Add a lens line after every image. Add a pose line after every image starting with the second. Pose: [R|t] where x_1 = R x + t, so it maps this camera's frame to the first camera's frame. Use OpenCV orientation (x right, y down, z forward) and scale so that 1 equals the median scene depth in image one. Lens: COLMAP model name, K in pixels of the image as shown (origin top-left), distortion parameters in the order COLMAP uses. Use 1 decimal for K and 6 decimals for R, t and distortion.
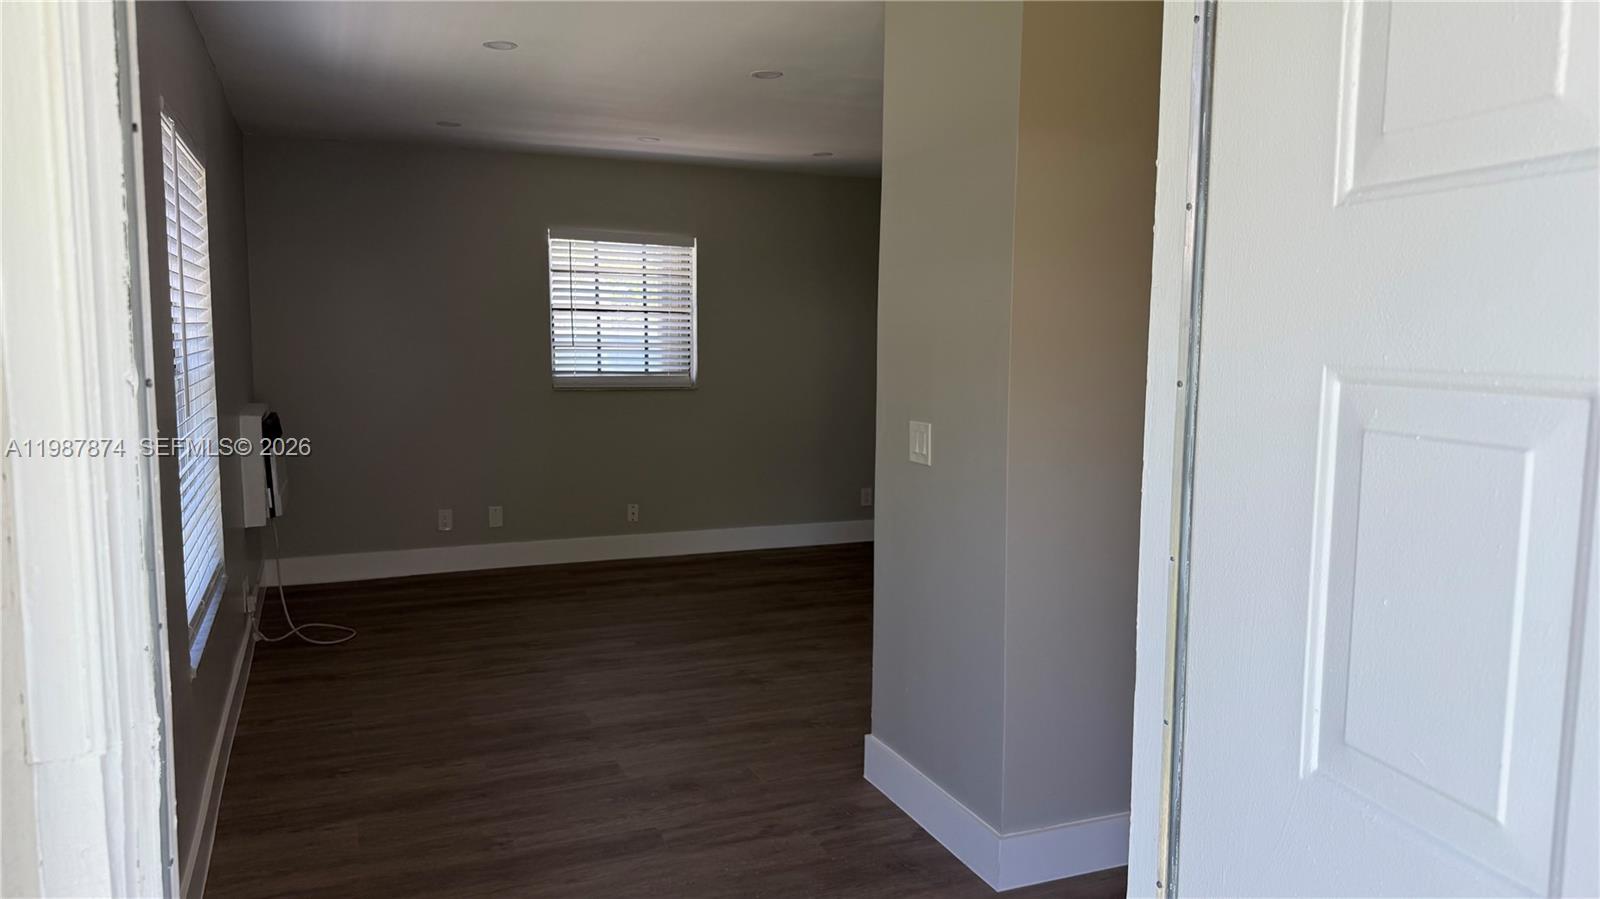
lens RADIAL K [[1122.5, 0, 803.8], [0, 1122.5, 449.5], [0, 0, 1]] dist [0.166040, -0.350527]
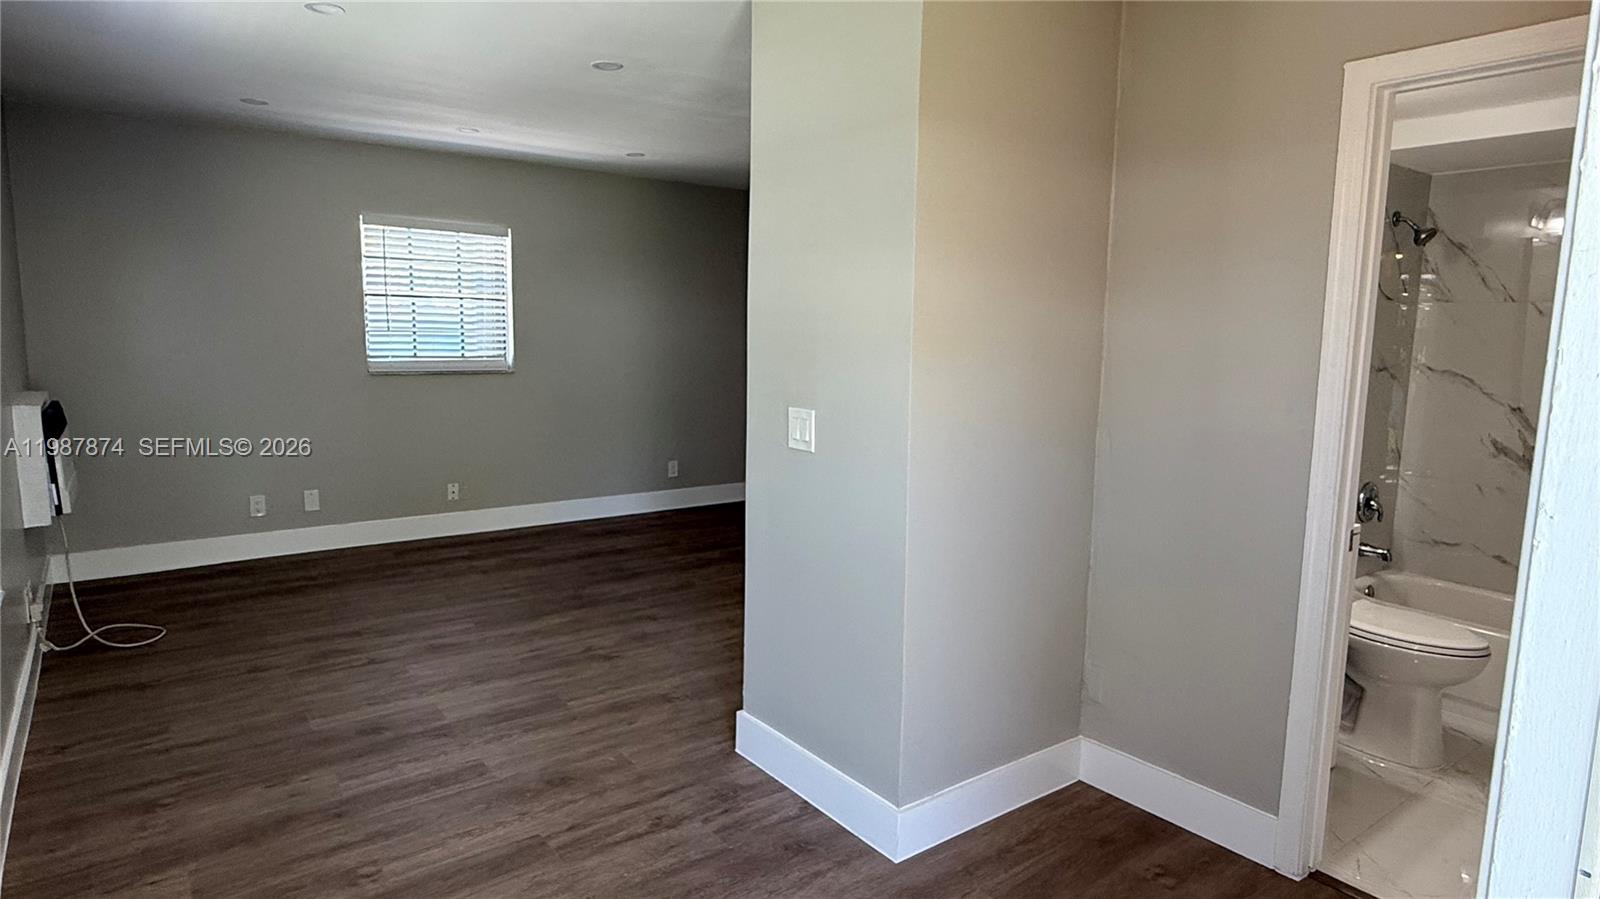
lens RADIAL K [[922.8, 0, 807.9], [0, 922.8, 447.2], [0, 0, 1]] dist [-0.001414, 0.001963]
pose [[0.968144, -0.023216, 0.249315, -0.067639], [0.015424, 0.999331, 0.033163, -0.012047], [-0.249918, -0.028261, 0.967854, 0.137937]]
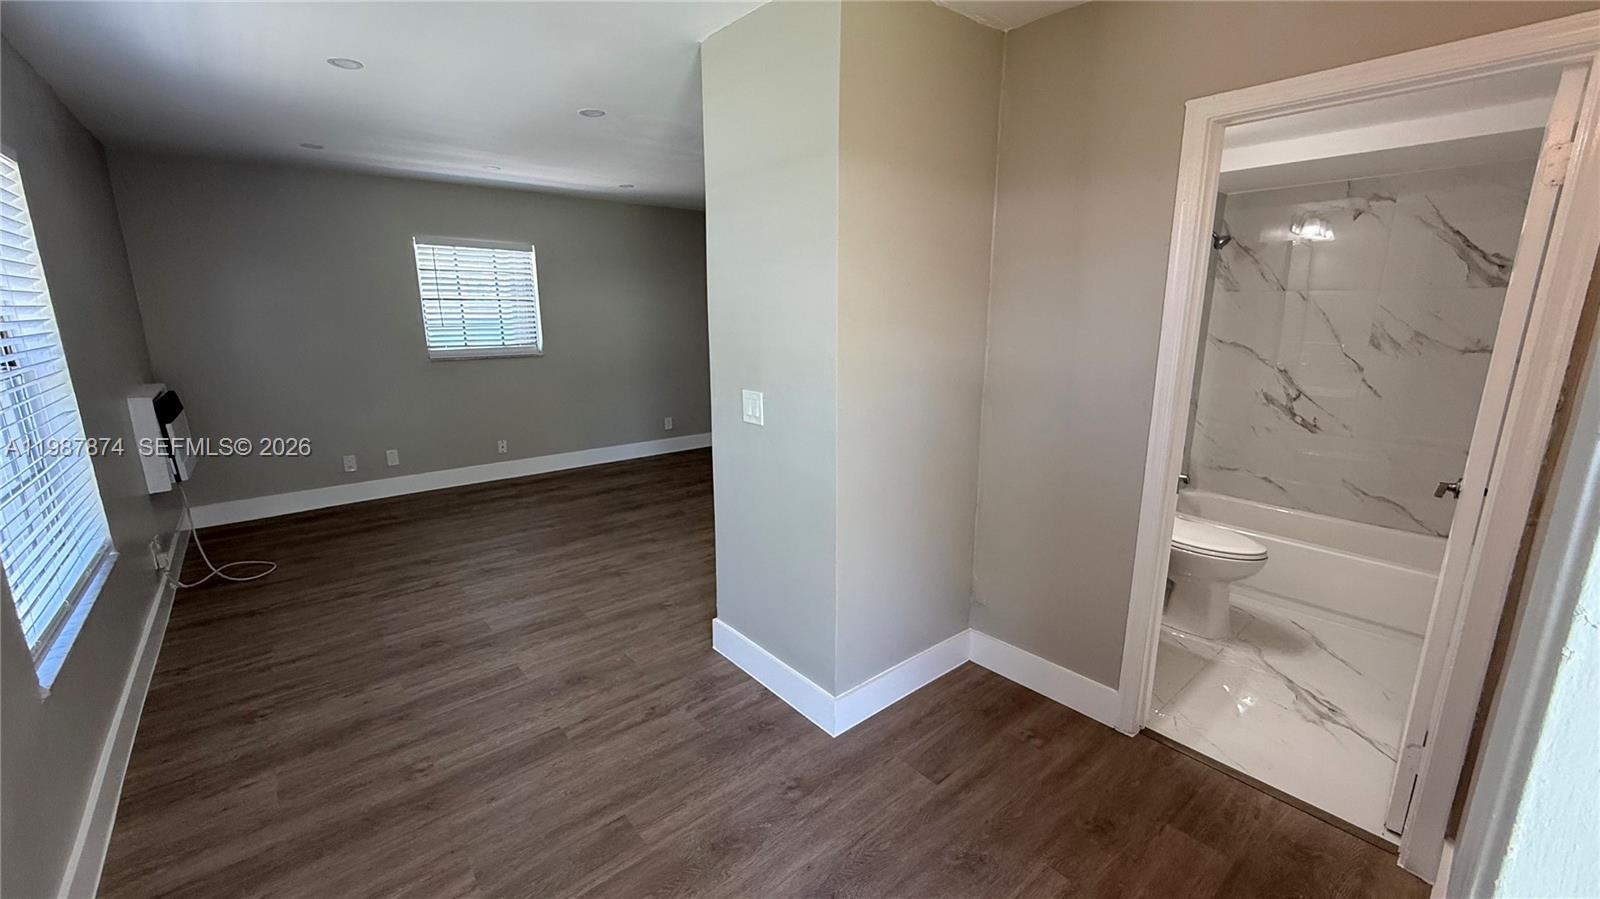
lens RADIAL K [[641.5, 0, 800.0], [0, 641.5, 449.5], [0, 0, 1]] dist [-0.000364, -0.000278]
pose [[0.955375, -0.072489, 0.286364, -0.040039], [0.039689, 0.992133, 0.118733, -0.029702], [-0.292718, -0.102069, 0.950736, 0.198964]]
